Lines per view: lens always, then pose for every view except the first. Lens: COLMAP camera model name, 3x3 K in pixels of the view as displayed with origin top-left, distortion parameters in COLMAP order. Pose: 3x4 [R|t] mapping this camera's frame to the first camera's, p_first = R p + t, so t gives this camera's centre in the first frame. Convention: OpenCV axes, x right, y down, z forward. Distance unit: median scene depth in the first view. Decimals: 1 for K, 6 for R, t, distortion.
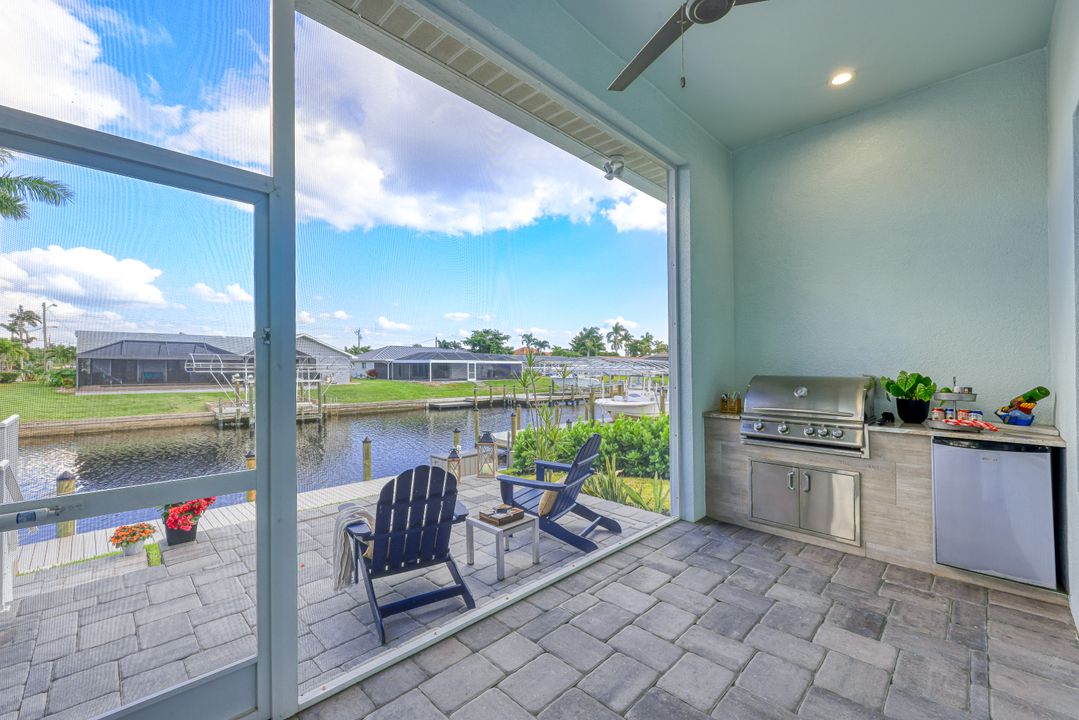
lens RADIAL K [[442.2, 0, 539.8], [0, 442.2, 365.1], [0, 0, 1]] dist [-0.004385, 0.000043]
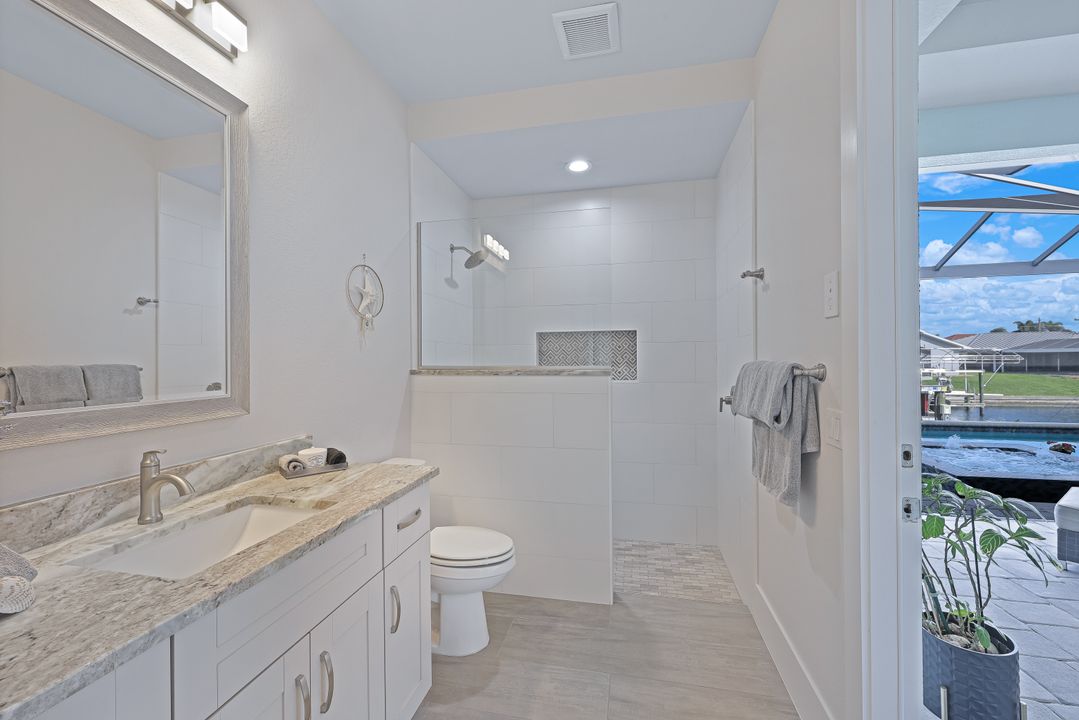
lens RADIAL K [[434.7, 0, 537.7], [0, 434.7, 360.3], [0, 0, 1]] dist [-0.001350, 0.000194]
pose [[0.534943, -0.003250, -0.844882, -0.100145], [0.011301, 0.999931, 0.003310, -0.003320], [0.844812, -0.011319, 0.534943, -0.228545]]
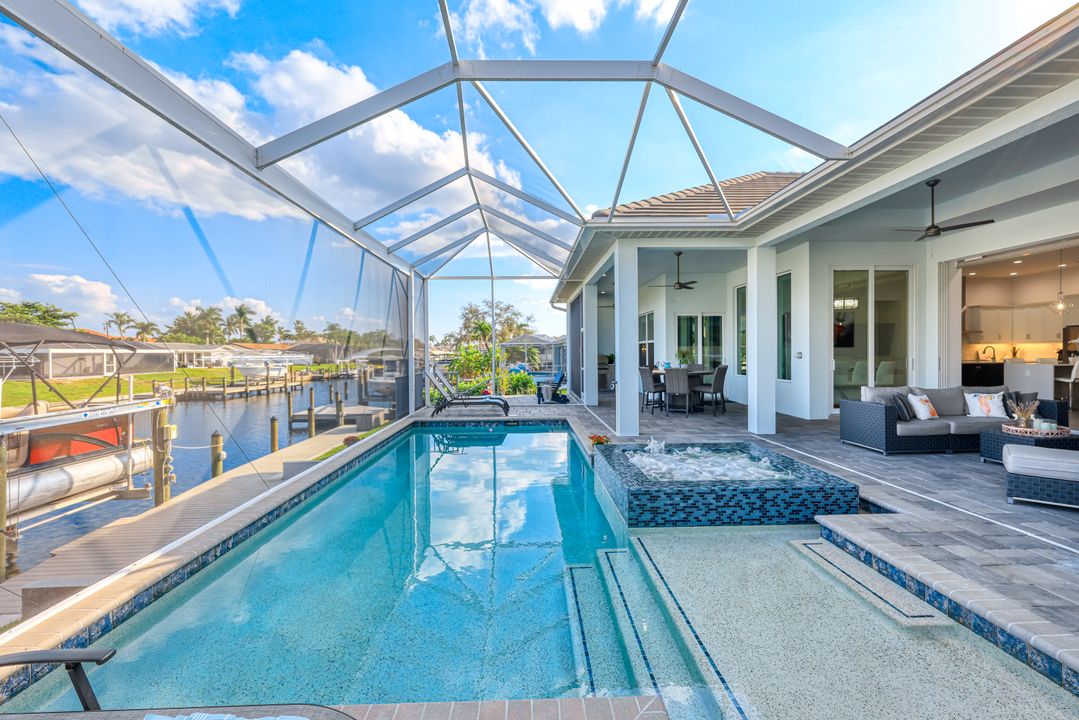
lens RADIAL K [[472.6, 0, 539.5], [0, 472.6, 360.0], [0, 0, 1]] dist [0.000637, -0.000258]
pose [[0.688433, -0.022129, 0.724963, -0.226235], [0.009282, 0.999721, 0.021702, -0.002827], [-0.725241, -0.008211, 0.688446, -0.126397]]
